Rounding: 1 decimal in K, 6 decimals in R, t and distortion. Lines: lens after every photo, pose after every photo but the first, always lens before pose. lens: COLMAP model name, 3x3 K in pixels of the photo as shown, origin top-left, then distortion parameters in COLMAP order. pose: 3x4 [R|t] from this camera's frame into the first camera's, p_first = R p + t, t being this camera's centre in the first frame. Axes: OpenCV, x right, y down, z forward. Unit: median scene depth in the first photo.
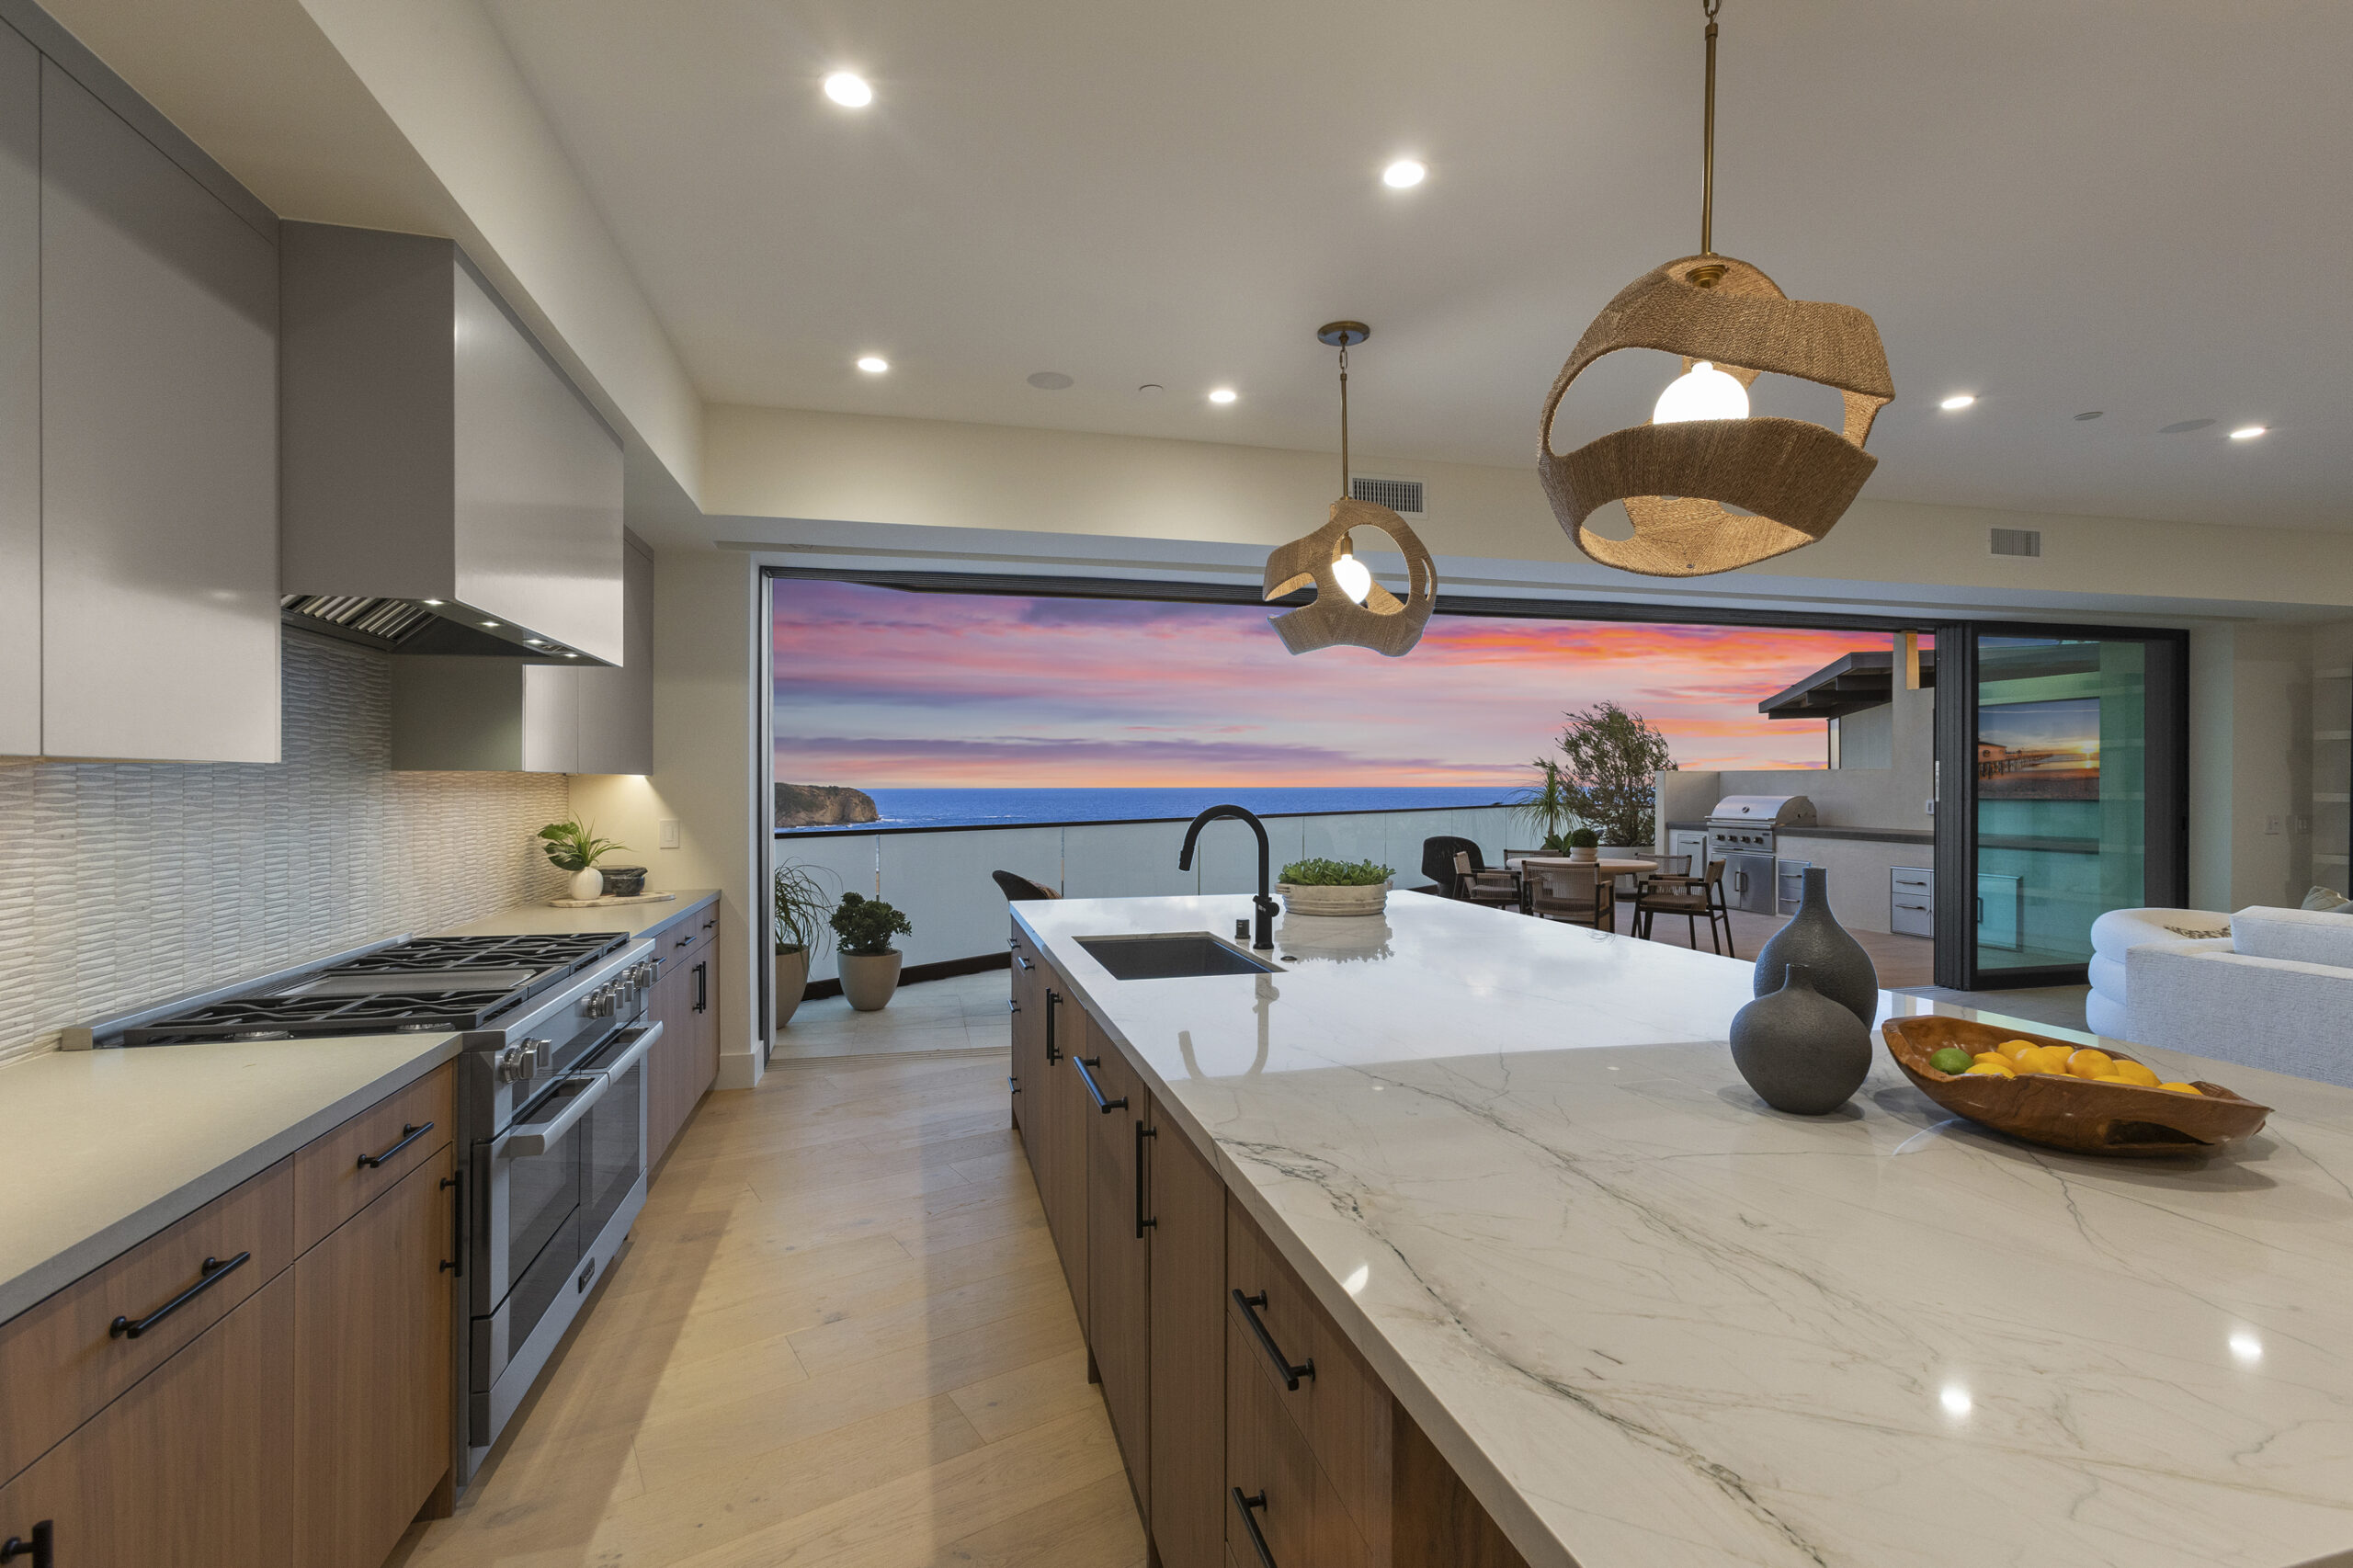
lens RADIAL K [[1086.1, 0, 1179.2], [0, 1086.1, 762.4], [0, 0, 1]] dist [0.002096, 0.000902]
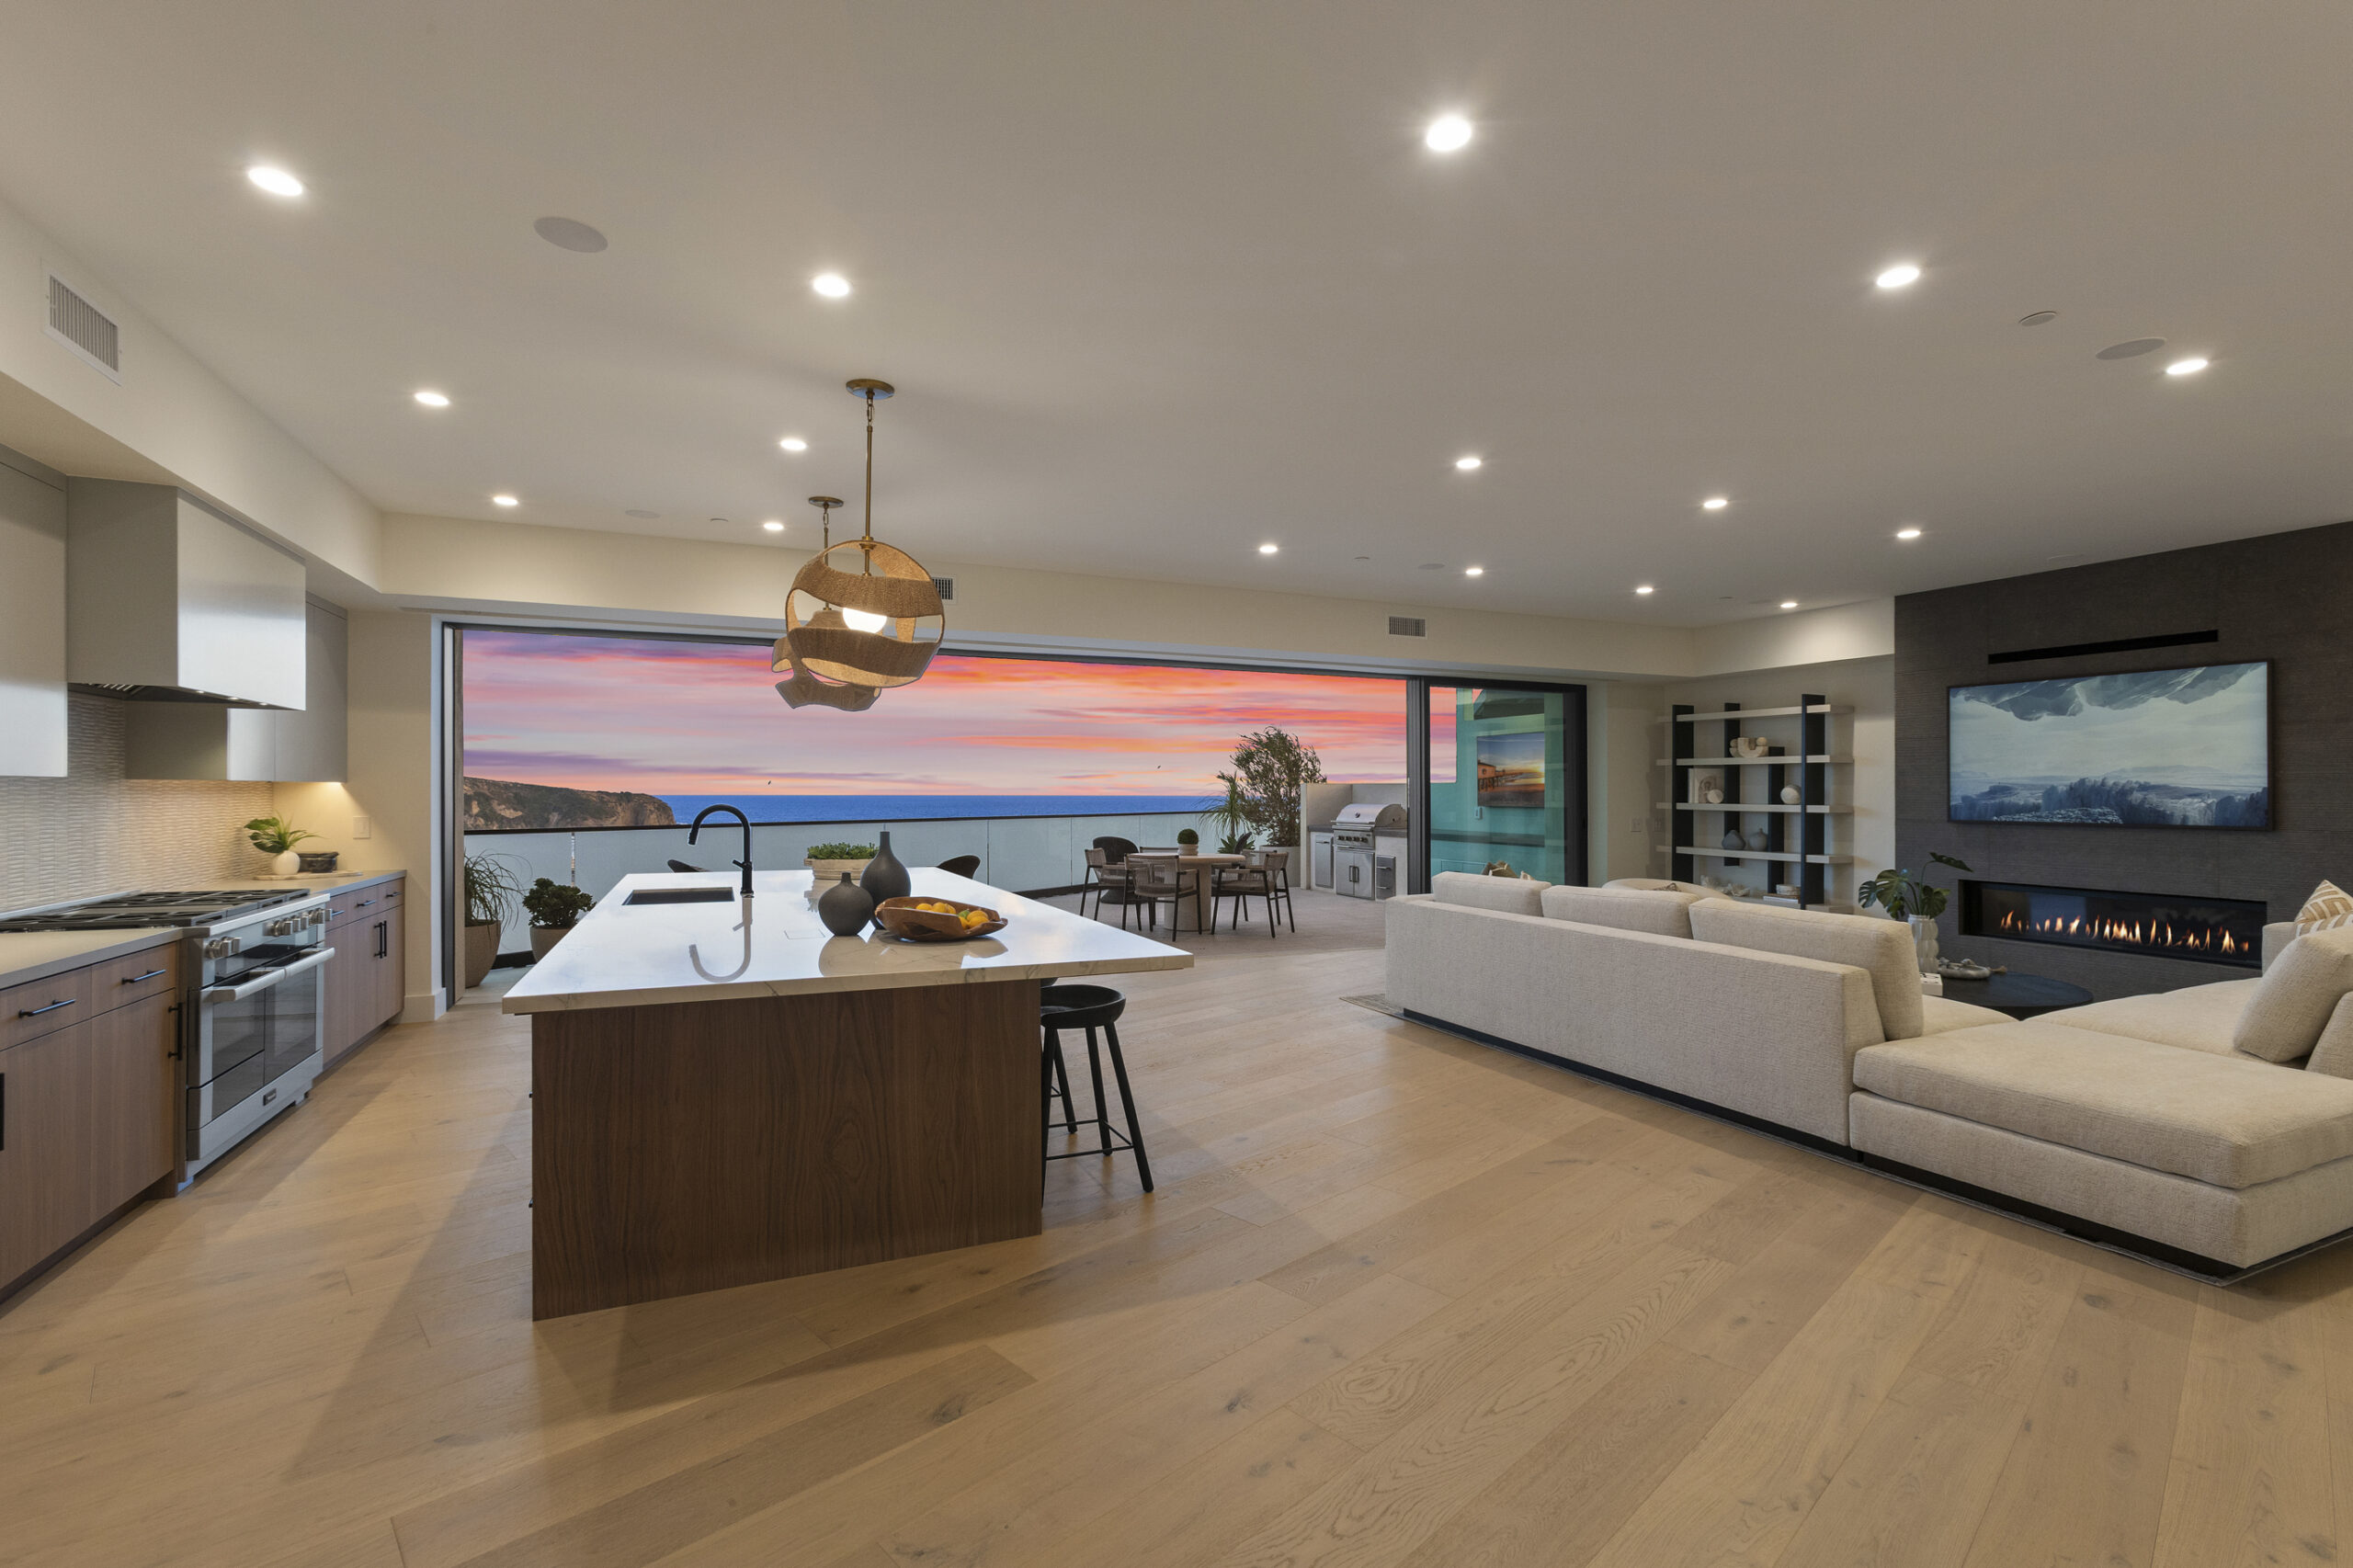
lens RADIAL K [[1095.1, 0, 1176.5], [0, 1095.1, 784.0], [0, 0, 1]] dist [0.015899, -0.000303]
pose [[0.988468, 0.006870, 0.151276, 0.321225], [-0.008731, 0.999894, 0.011641, -0.011260], [-0.151180, -0.012828, 0.988423, -0.495185]]
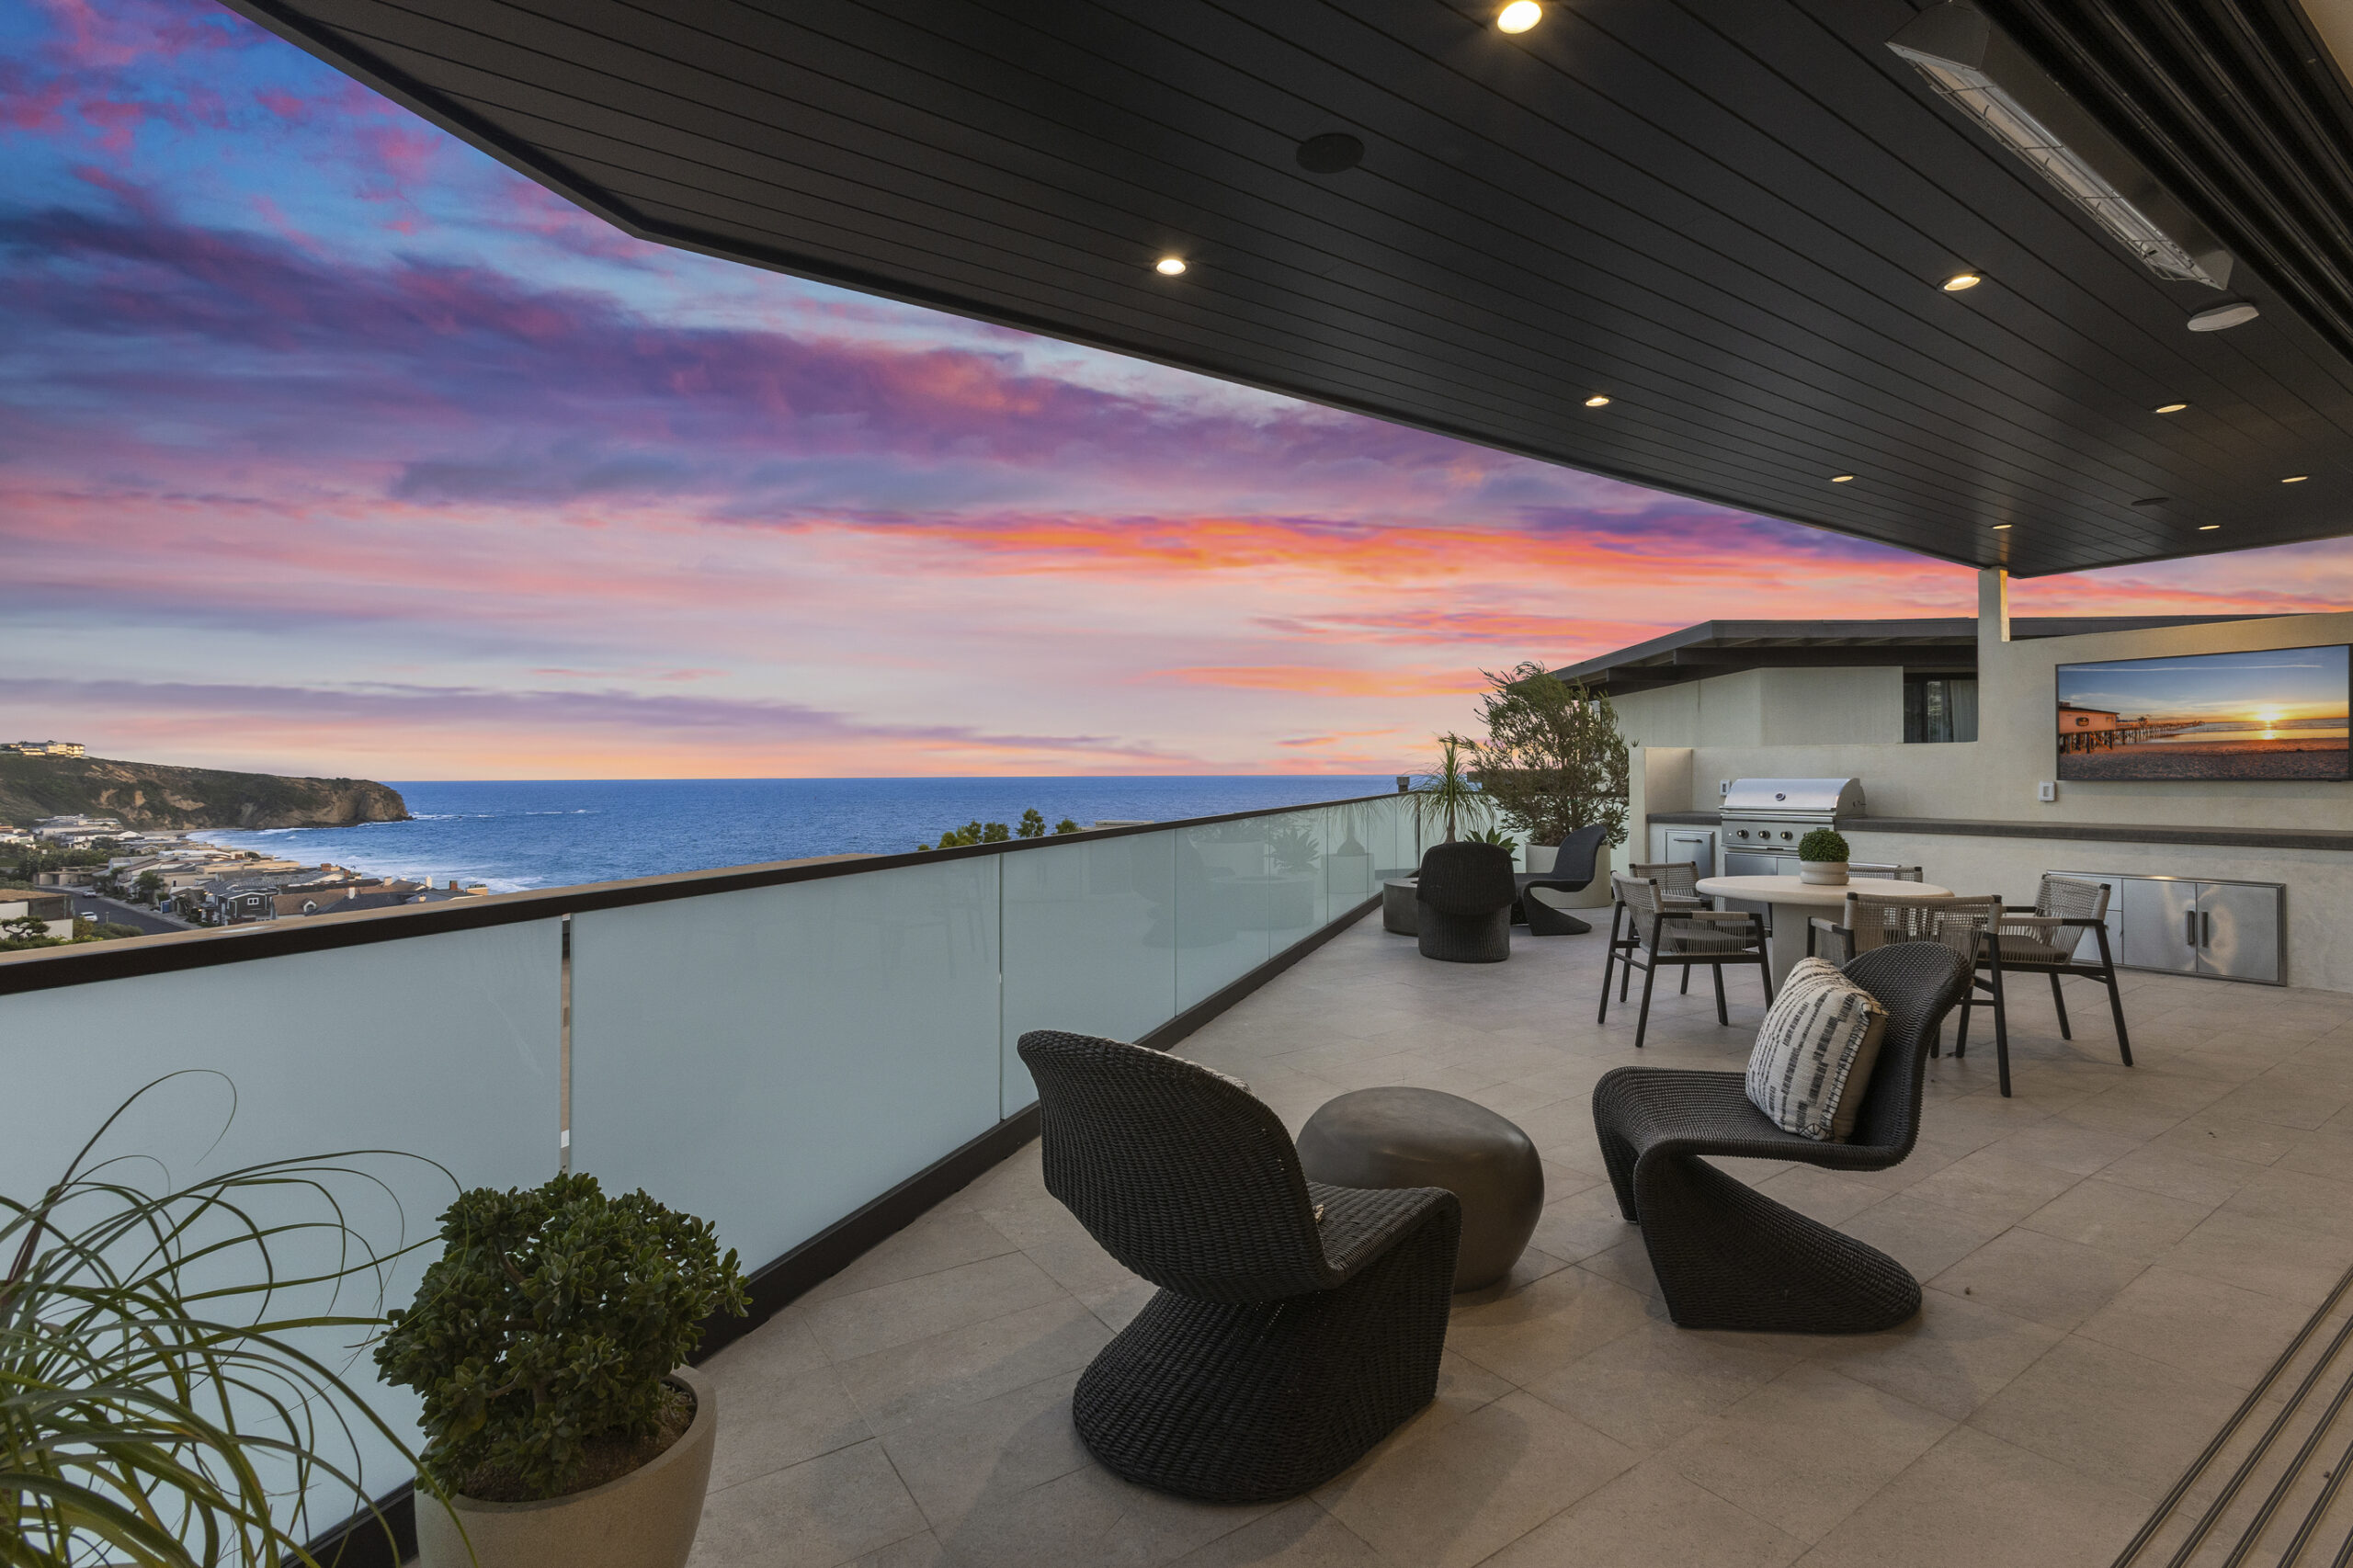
lens RADIAL K [[1086.1, 0, 1179.2], [0, 1086.1, 762.4], [0, 0, 1]] dist [0.002096, 0.000902]
pose [[0.940388, -0.003853, 0.340081, -0.268650], [-0.000192, 0.999930, 0.011861, 0.020770], [-0.340102, -0.011219, 0.940321, 0.905506]]
